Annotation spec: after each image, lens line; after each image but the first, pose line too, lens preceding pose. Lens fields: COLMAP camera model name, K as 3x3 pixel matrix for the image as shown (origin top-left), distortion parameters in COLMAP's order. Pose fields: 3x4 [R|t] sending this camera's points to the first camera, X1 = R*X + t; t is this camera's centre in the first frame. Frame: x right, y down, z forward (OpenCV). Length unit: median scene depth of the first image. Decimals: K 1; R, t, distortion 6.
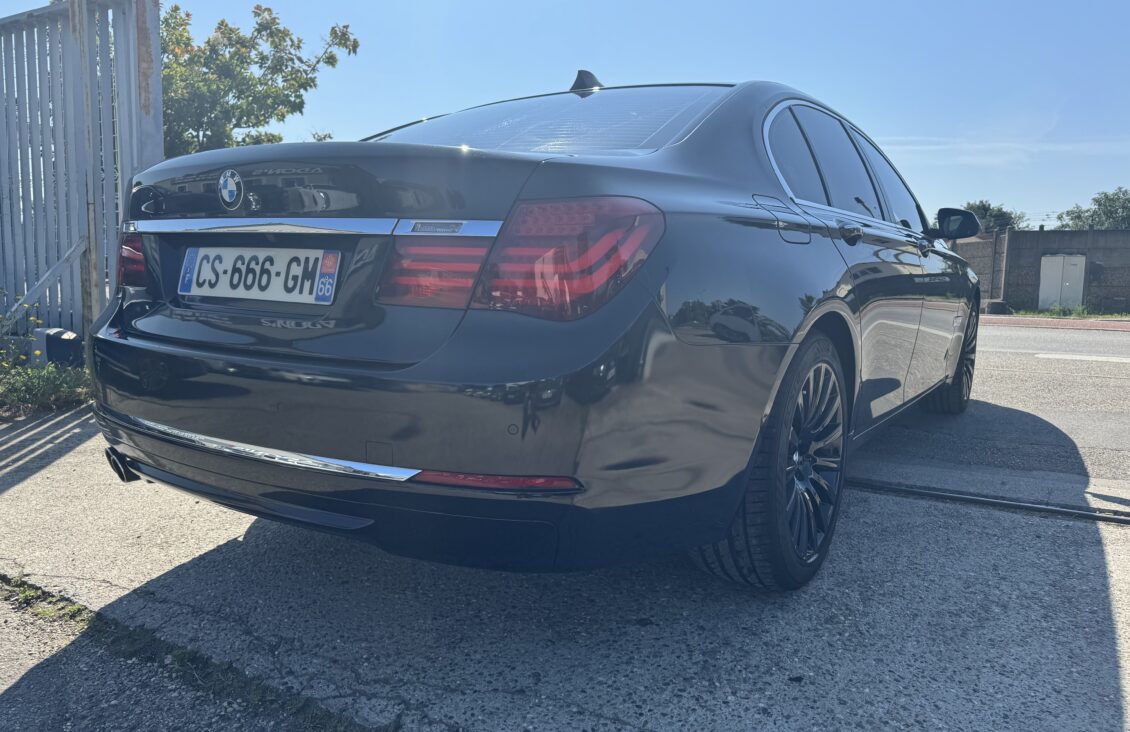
lens RADIAL K [[749.1, 0, 561.6], [0, 749.1, 371.1], [0, 0, 1]] dist [0.002294, -0.003933]
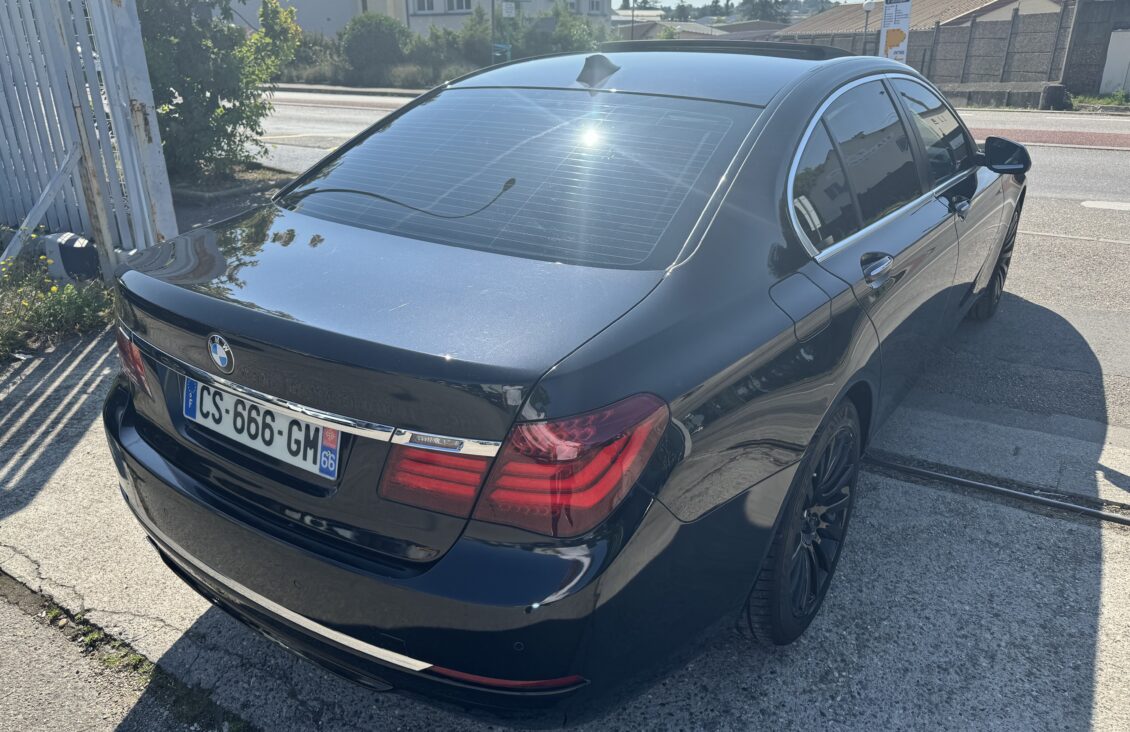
lens RADIAL K [[749.1, 0, 561.6], [0, 749.1, 371.1], [0, 0, 1]] dist [0.002294, -0.003933]
pose [[0.999252, -0.016964, -0.034752, 0.024608], [0.025324, 0.966209, 0.256511, -0.375634], [0.029227, -0.257199, 0.965916, 0.061096]]
